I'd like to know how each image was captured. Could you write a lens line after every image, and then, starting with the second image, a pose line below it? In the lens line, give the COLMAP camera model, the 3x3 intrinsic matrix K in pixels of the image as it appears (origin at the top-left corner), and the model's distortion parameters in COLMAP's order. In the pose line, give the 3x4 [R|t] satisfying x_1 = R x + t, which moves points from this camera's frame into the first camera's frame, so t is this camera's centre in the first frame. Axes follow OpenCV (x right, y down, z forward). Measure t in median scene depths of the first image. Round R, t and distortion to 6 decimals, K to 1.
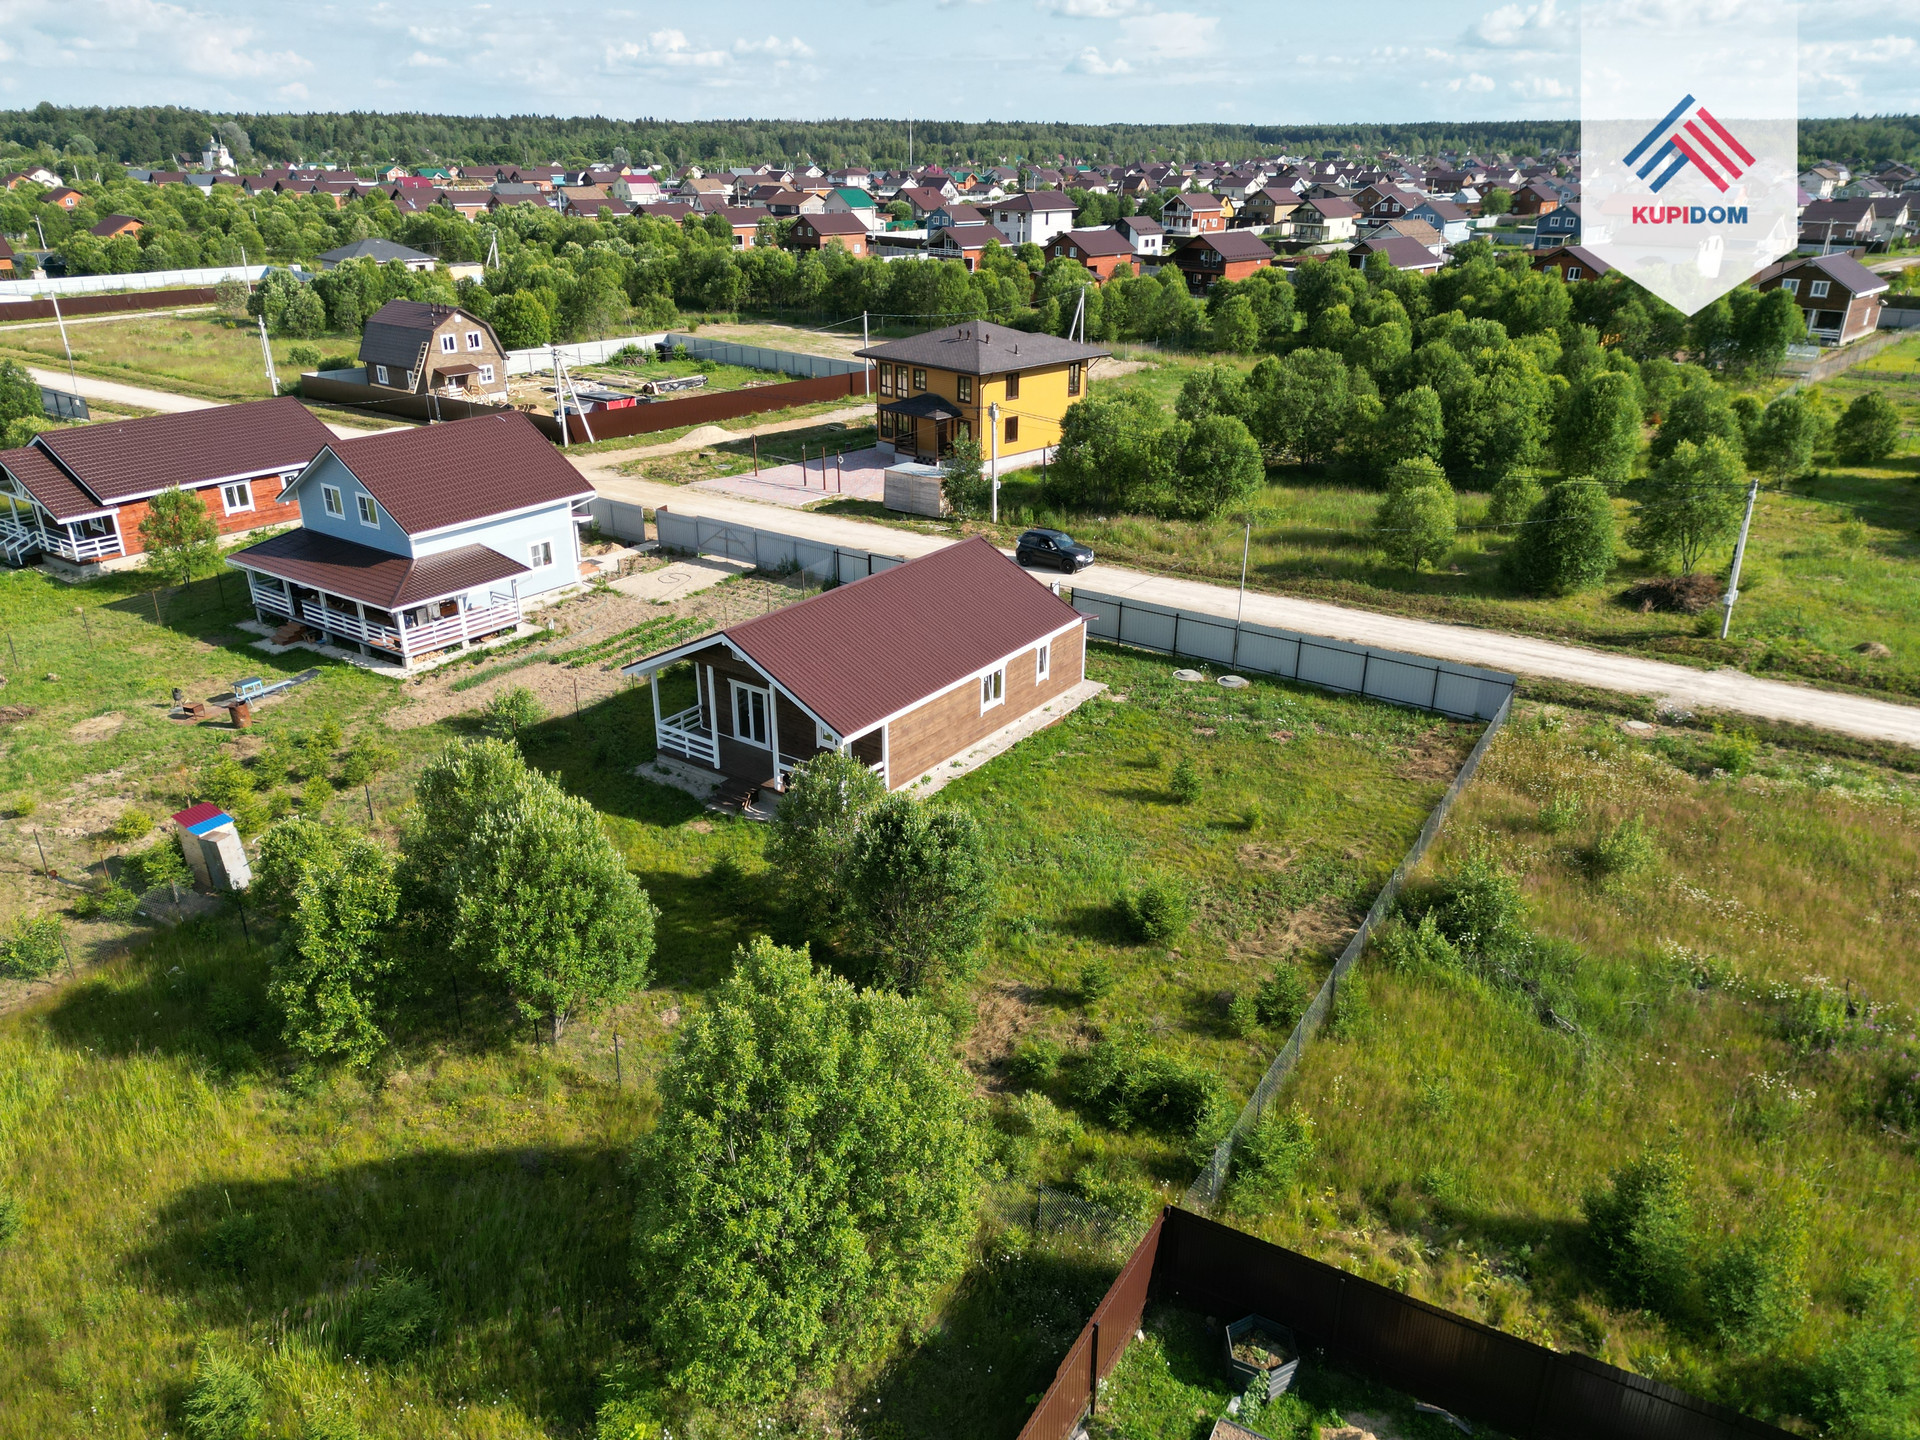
lens RADIAL K [[1337.8, 0, 960.0], [0, 1337.8, 720.0], [0, 0, 1]] dist [0.057108, -0.001233]
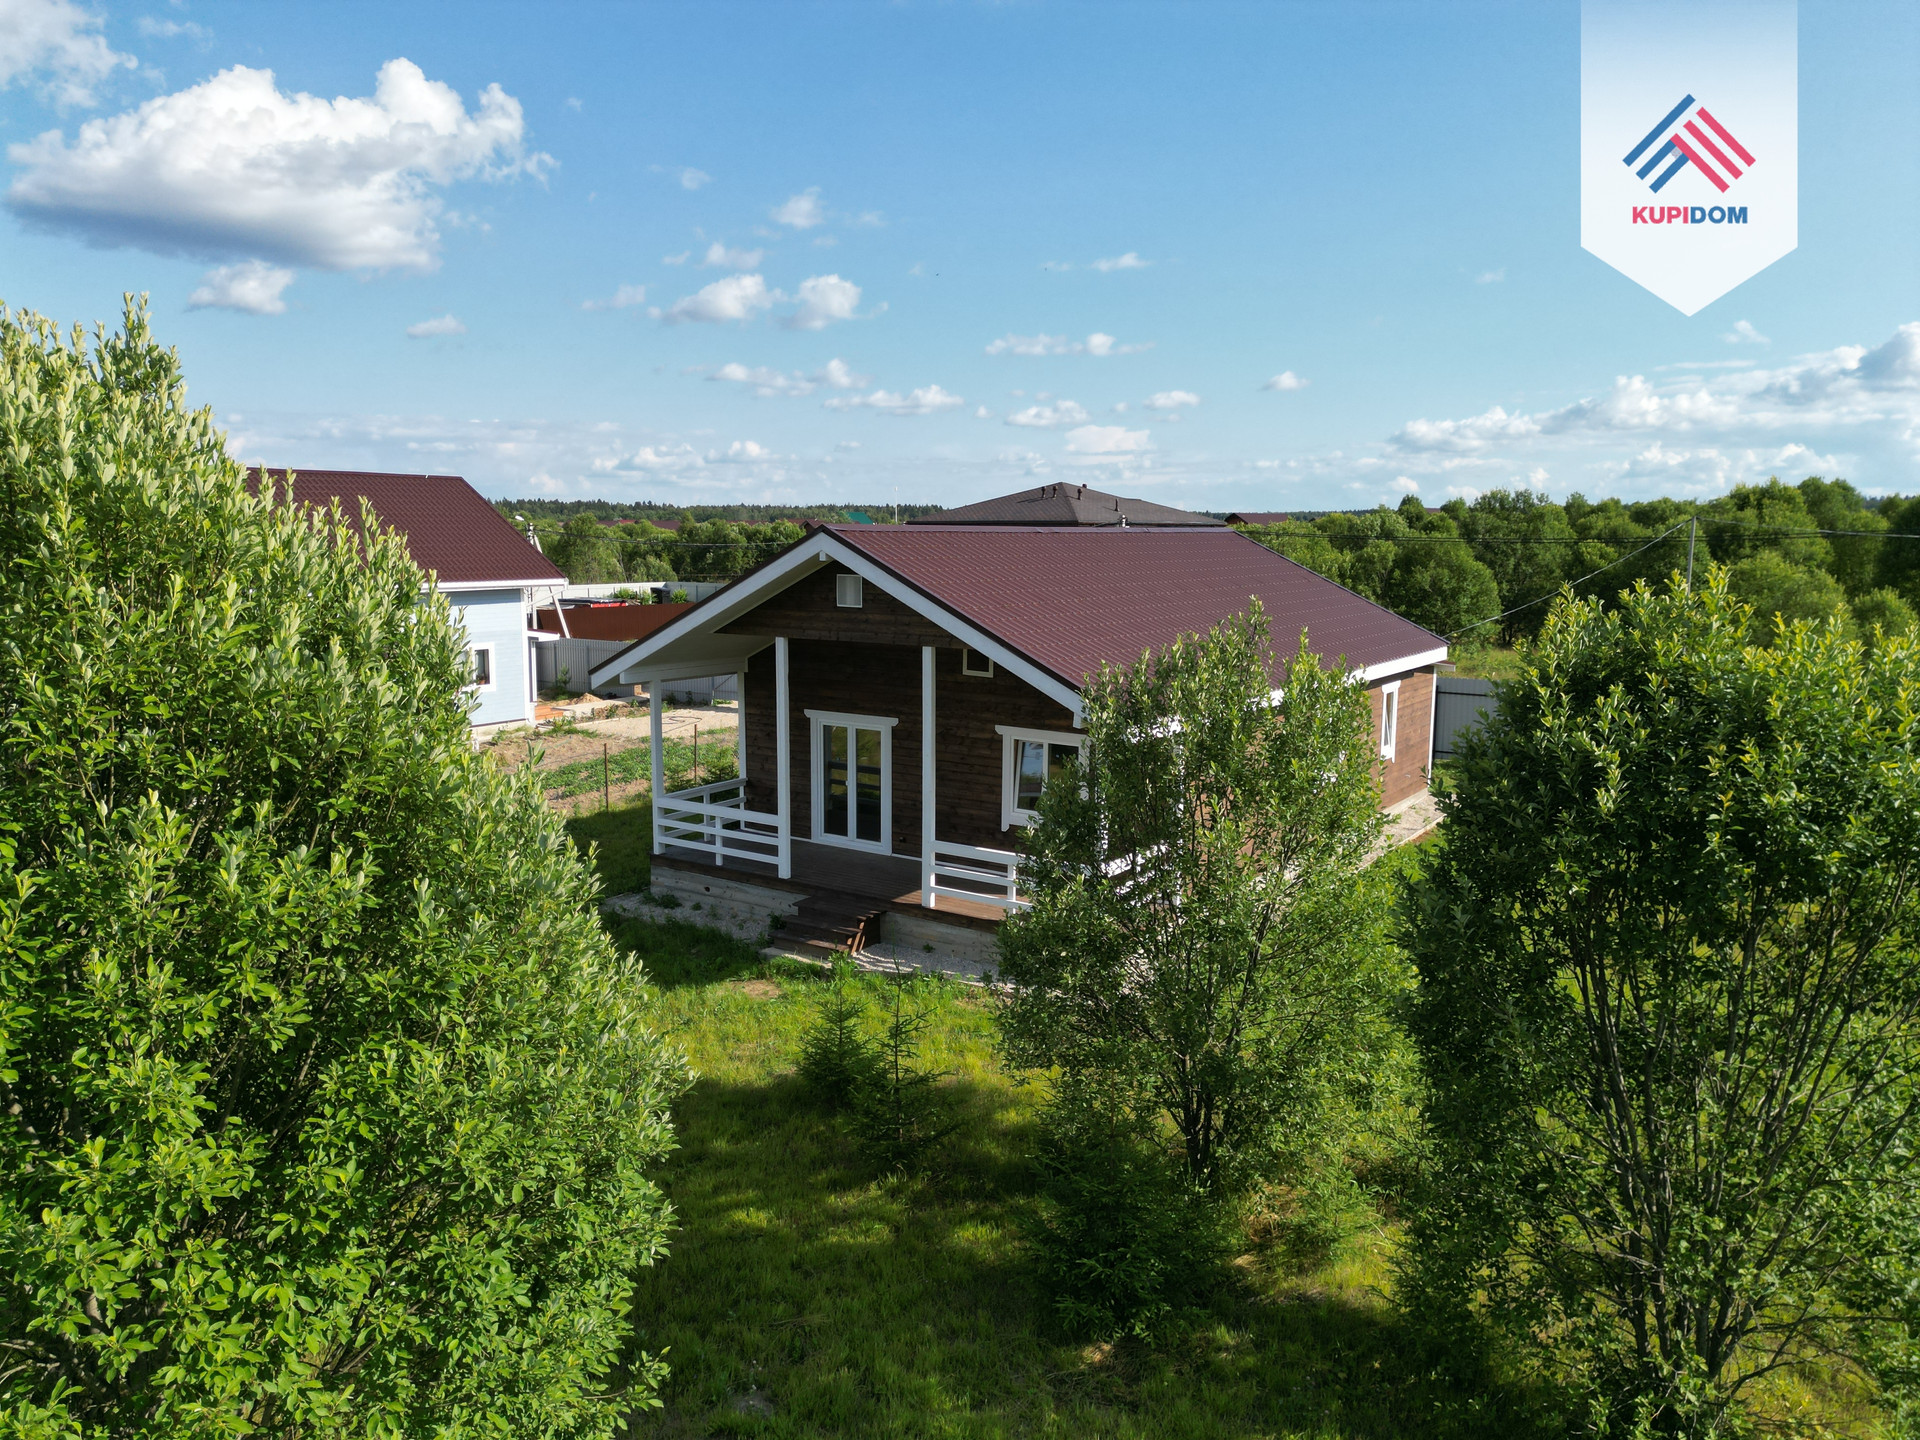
lens RADIAL K [[1370.6, 0, 960.0], [0, 1370.6, 720.0], [0, 0, 1]] dist [0.036436, -0.000406]
pose [[0.999894, -0.004418, 0.013901, -0.126973], [0.007789, 0.967476, -0.252842, 0.101258], [-0.012332, 0.252924, 0.967408, 0.531594]]
